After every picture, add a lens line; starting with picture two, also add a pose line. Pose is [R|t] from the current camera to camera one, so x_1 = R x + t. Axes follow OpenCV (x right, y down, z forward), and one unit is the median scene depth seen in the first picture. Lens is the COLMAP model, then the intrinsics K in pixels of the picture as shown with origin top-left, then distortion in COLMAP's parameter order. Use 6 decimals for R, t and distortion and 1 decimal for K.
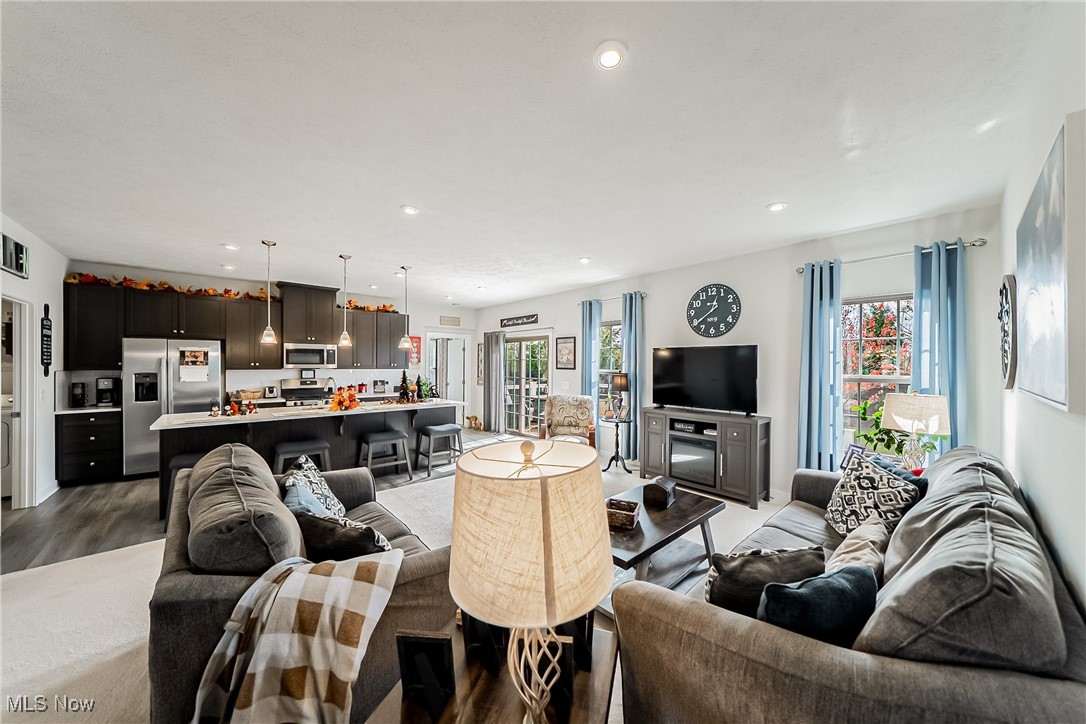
lens RADIAL K [[372.3, 0, 544.6], [0, 372.3, 366.3], [0, 0, 1]] dist [-0.002712, 0.000170]
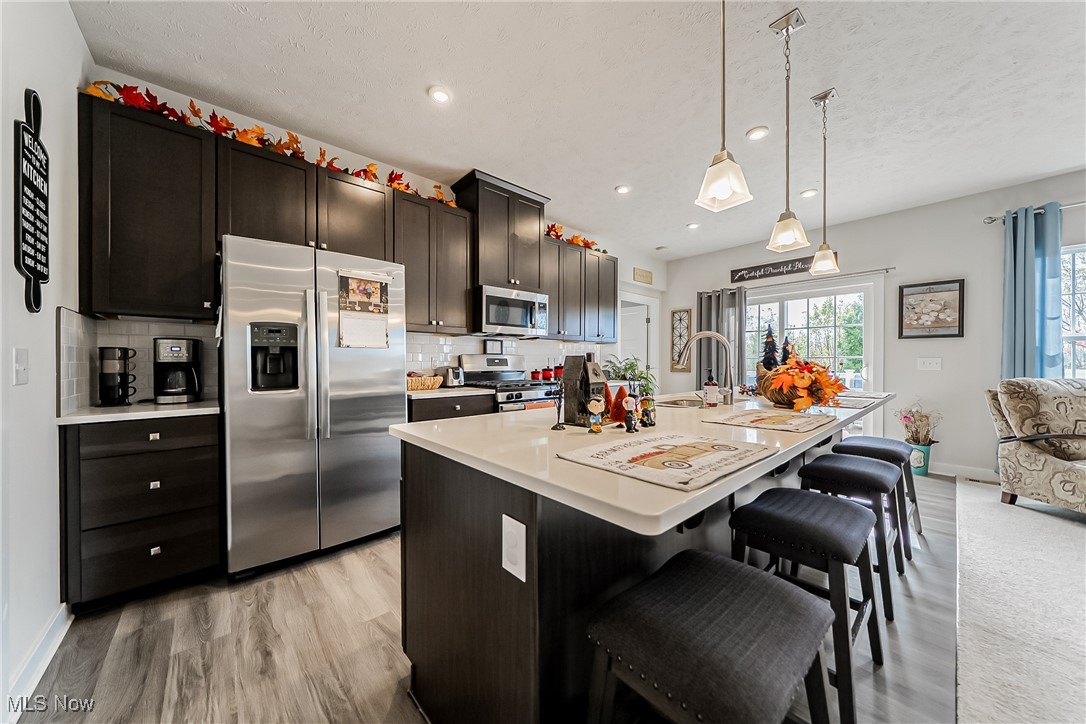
lens RADIAL K [[372.3, 0, 543.2], [0, 372.3, 363.8], [0, 0, 1]] dist [-0.002712, 0.000170]
pose [[0.999990, -0.004354, -0.001011, -0.755522], [0.004353, 0.999990, -0.000663, 0.064344], [0.001014, 0.000659, 0.999999, 0.569490]]
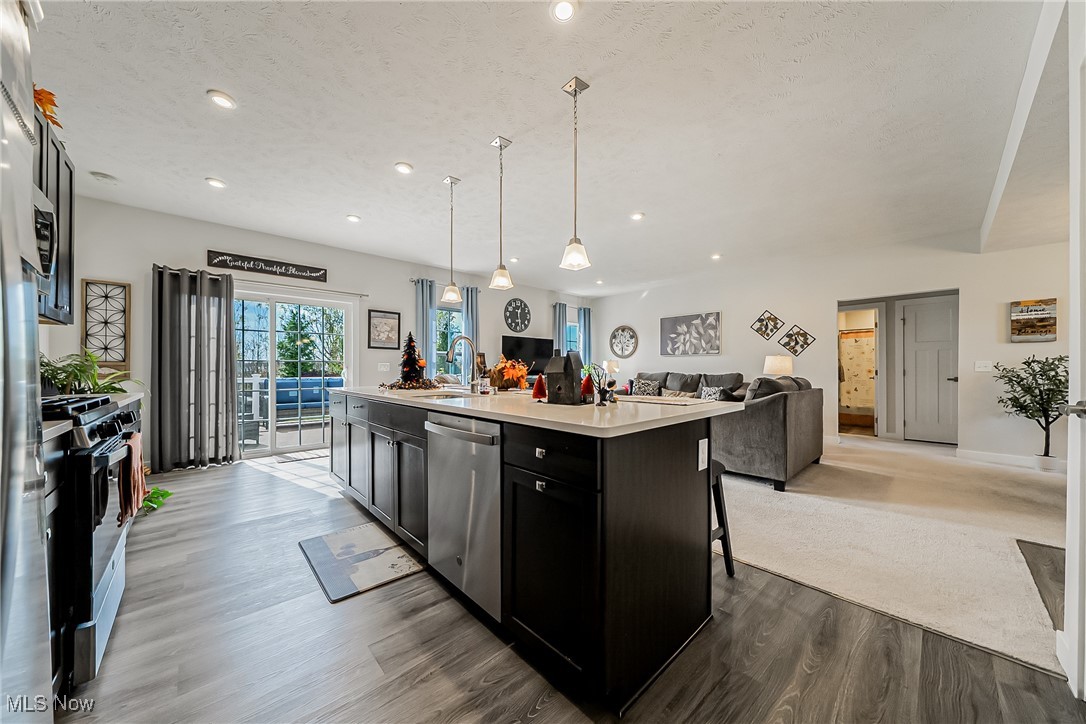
lens RADIAL K [[372.3, 0, 544.3], [0, 372.3, 370.6], [0, 0, 1]] dist [-0.002712, 0.000170]
pose [[-0.019473, -0.004807, 0.999799, -1.098527], [0.005663, 0.999972, 0.004918, 0.075920], [-0.999794, 0.005758, -0.019445, 0.893078]]
